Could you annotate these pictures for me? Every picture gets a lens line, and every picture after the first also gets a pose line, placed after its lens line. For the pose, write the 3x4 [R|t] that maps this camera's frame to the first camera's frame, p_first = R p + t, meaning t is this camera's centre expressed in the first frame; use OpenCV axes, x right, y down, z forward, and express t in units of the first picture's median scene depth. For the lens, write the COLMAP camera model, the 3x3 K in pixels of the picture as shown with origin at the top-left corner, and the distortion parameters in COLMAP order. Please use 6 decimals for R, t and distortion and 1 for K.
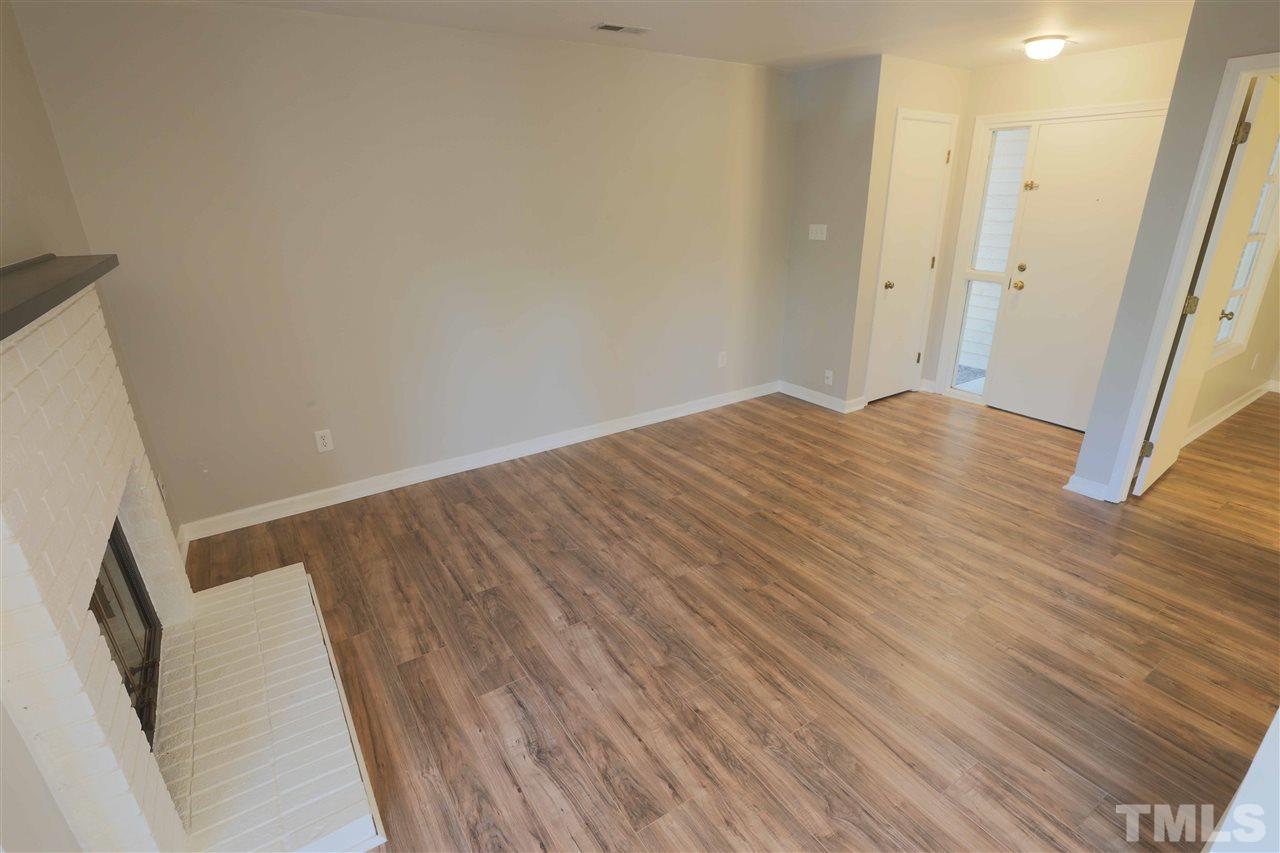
lens RADIAL K [[619.1, 0, 642.8], [0, 619.1, 435.7], [0, 0, 1]] dist [-0.034799, 0.002625]
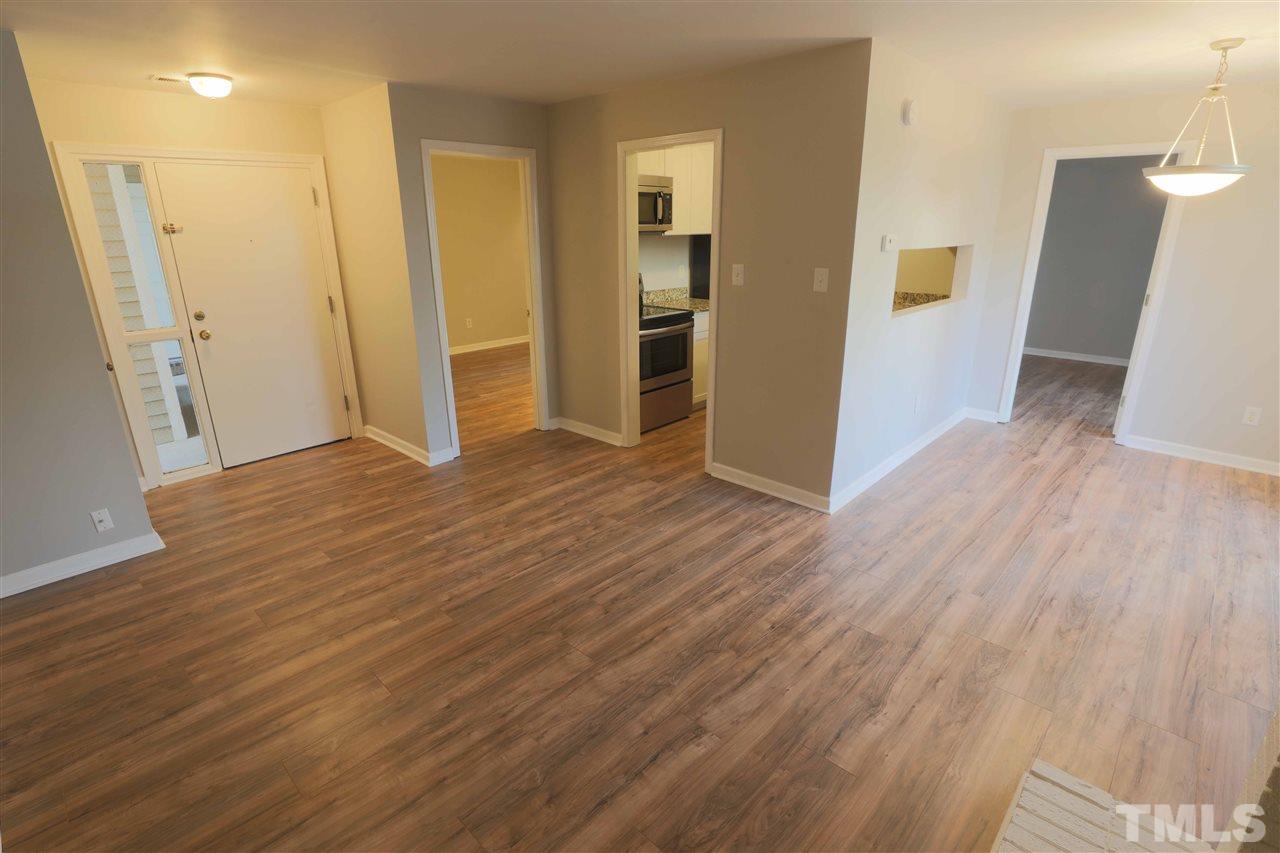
lens RADIAL K [[619.1, 0, 640.1], [0, 619.1, 427.9], [0, 0, 1]] dist [-0.034799, 0.002625]
pose [[-0.222611, -0.292210, 0.930085, -0.636605], [0.371180, 0.856767, 0.358016, -0.320360], [-0.901482, 0.424927, -0.082263, 0.825083]]
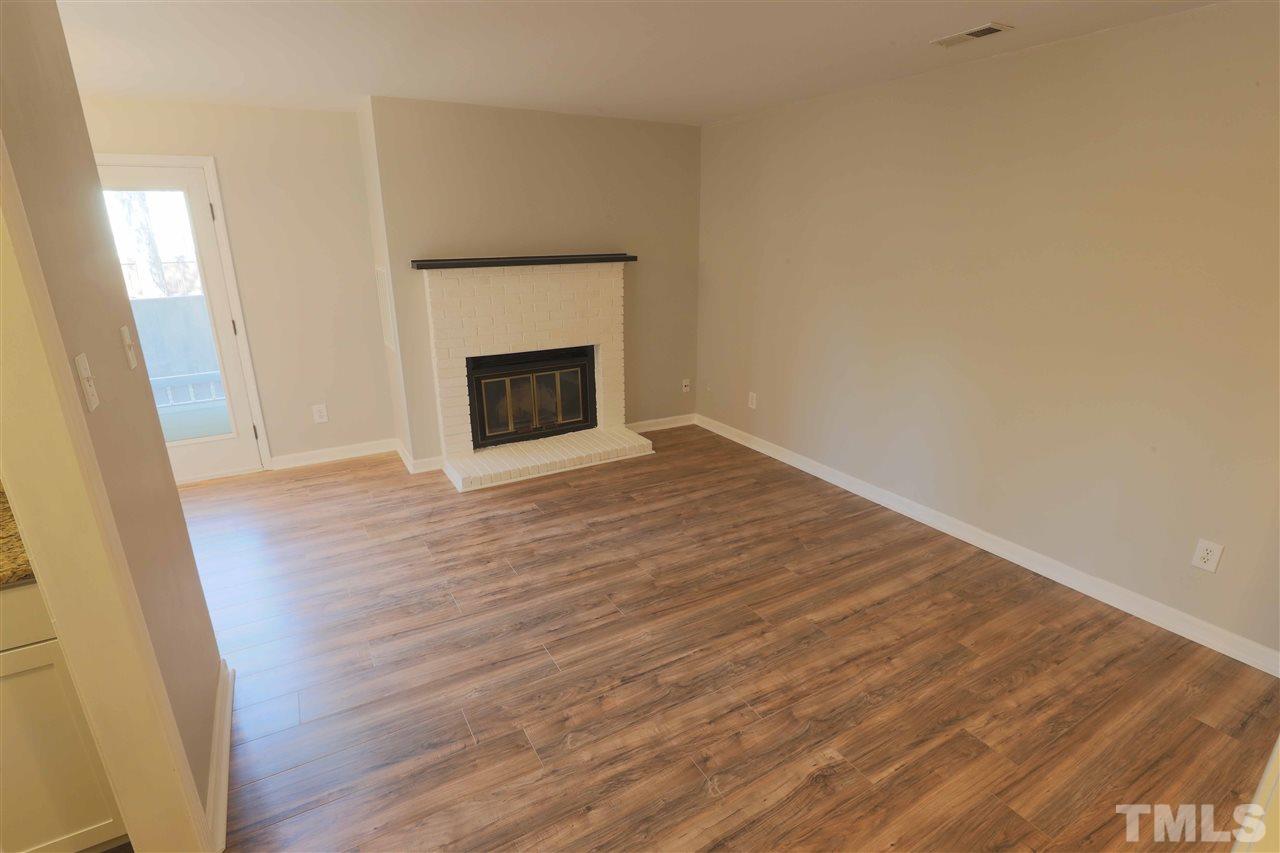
lens RADIAL K [[619.1, 0, 631.9], [0, 619.1, 426.2], [0, 0, 1]] dist [-0.034799, 0.002625]
pose [[-0.070103, 0.312398, -0.947361, 1.006660], [-0.360714, 0.877495, 0.316051, -0.335639], [0.930038, 0.363882, 0.051171, 0.794615]]
